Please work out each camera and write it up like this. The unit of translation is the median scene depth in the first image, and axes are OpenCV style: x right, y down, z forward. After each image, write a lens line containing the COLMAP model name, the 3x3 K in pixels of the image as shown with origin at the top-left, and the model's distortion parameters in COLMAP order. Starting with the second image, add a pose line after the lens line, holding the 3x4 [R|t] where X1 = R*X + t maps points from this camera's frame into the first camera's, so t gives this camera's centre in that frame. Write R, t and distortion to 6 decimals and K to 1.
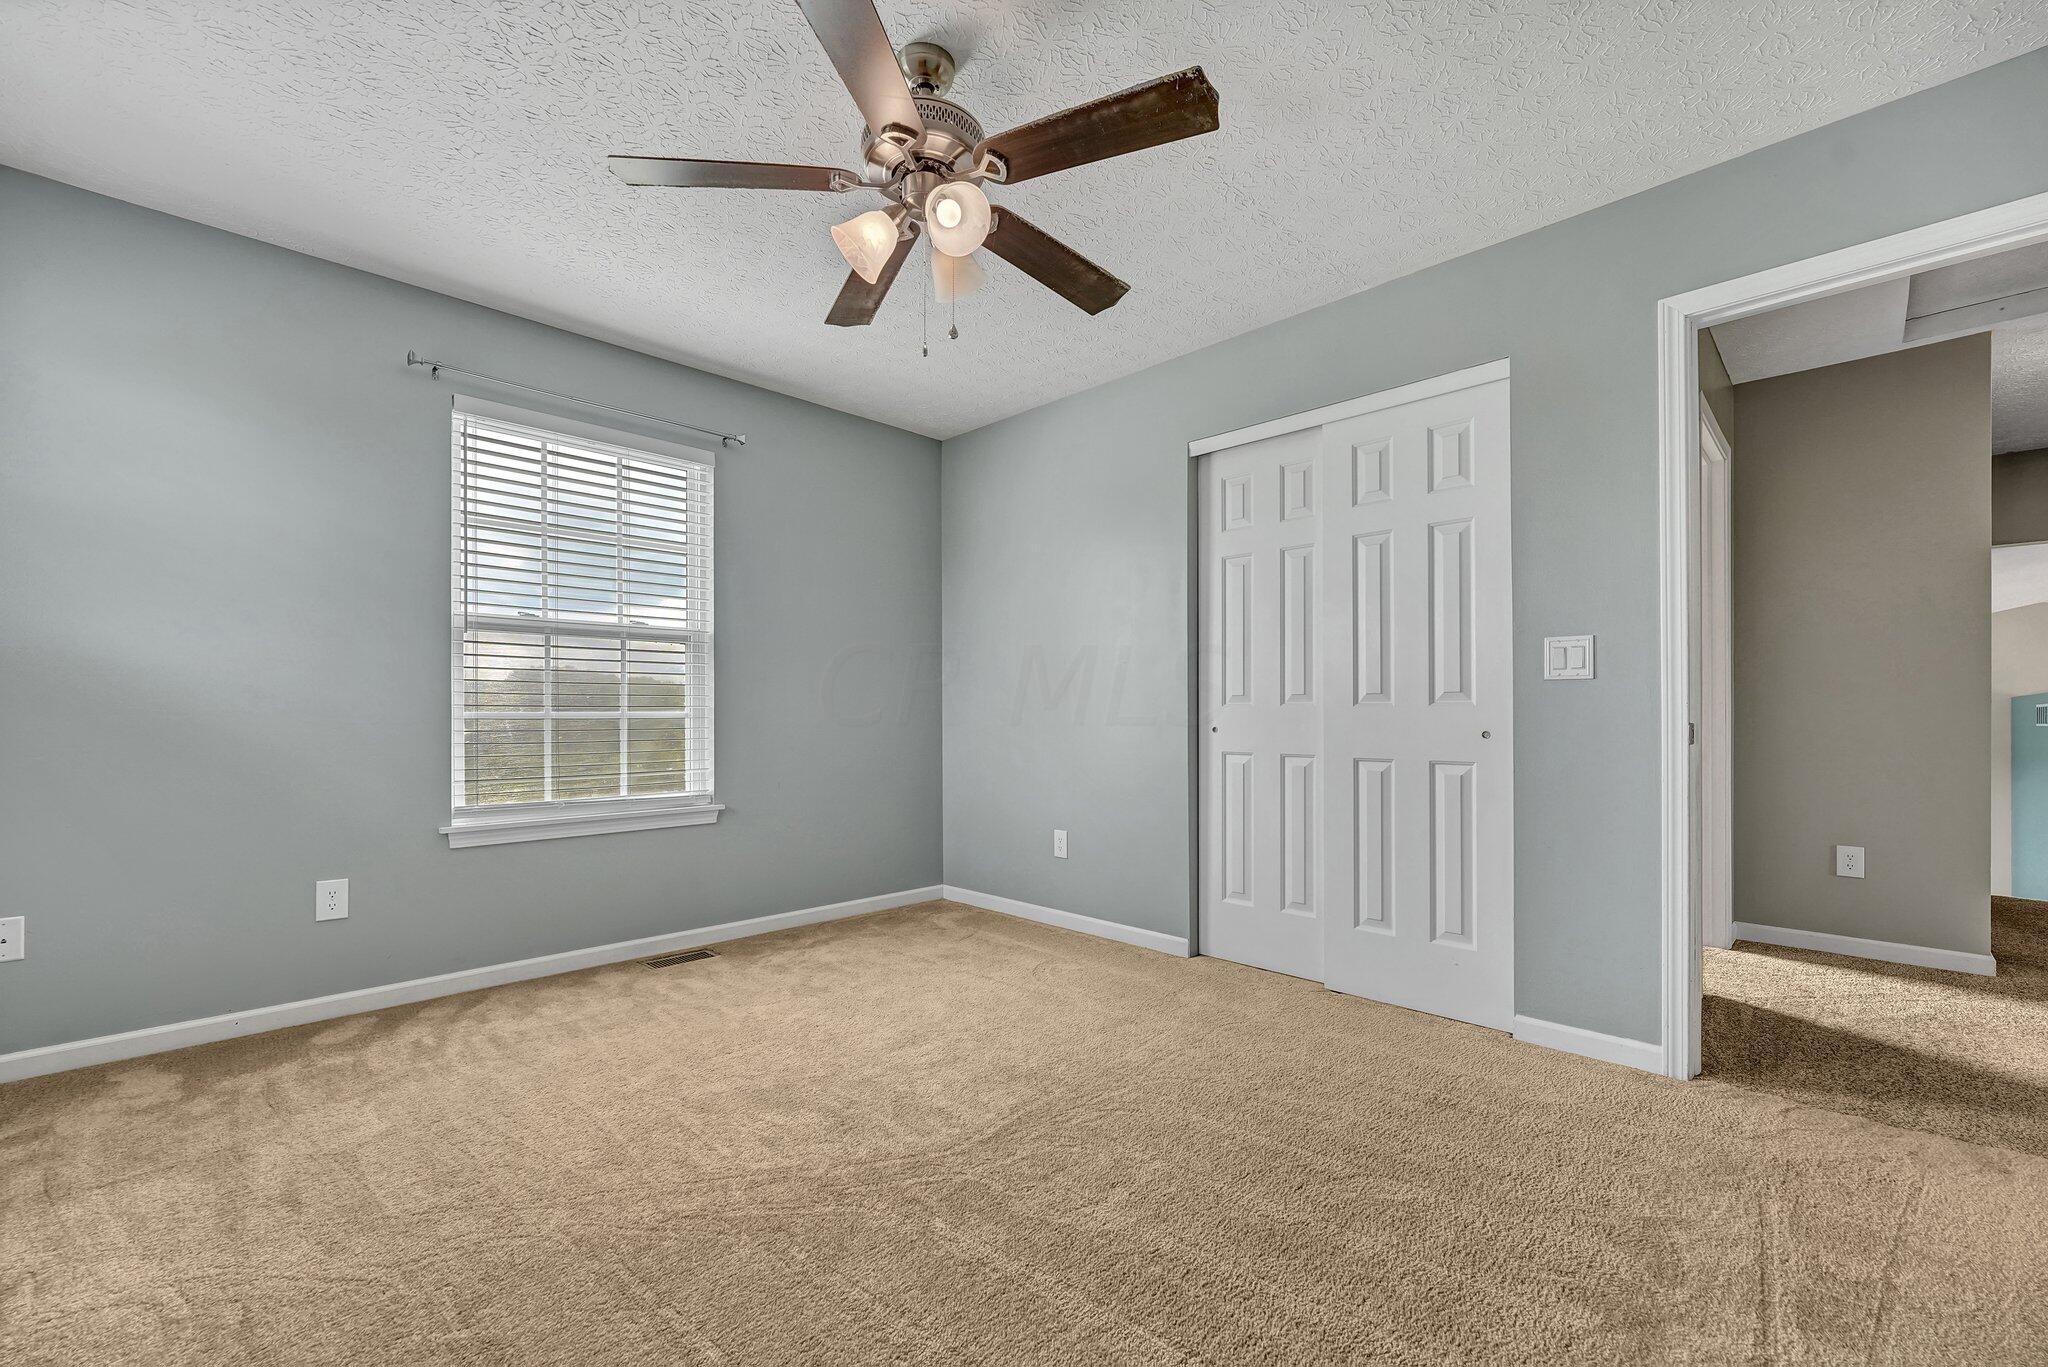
lens RADIAL K [[838.6, 0, 1024.2], [0, 838.6, 711.0], [0, 0, 1]] dist [-0.000348, -0.000146]
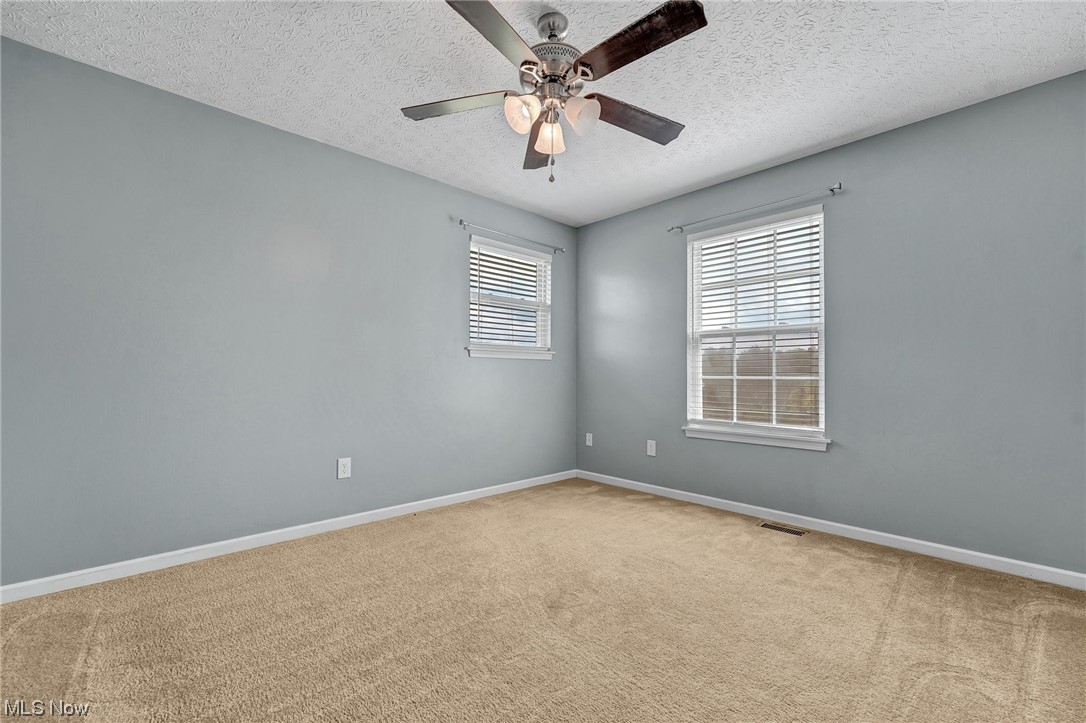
lens RADIAL K [[461.6, 0, 542.3], [0, 461.6, 373.3], [0, 0, 1]] dist [0.000396, 0.000205]
pose [[-0.028385, -0.005450, -0.999582, 0.531536], [-0.001203, 0.999985, -0.005418, 0.000578], [0.999596, 0.001049, -0.028391, 0.599549]]
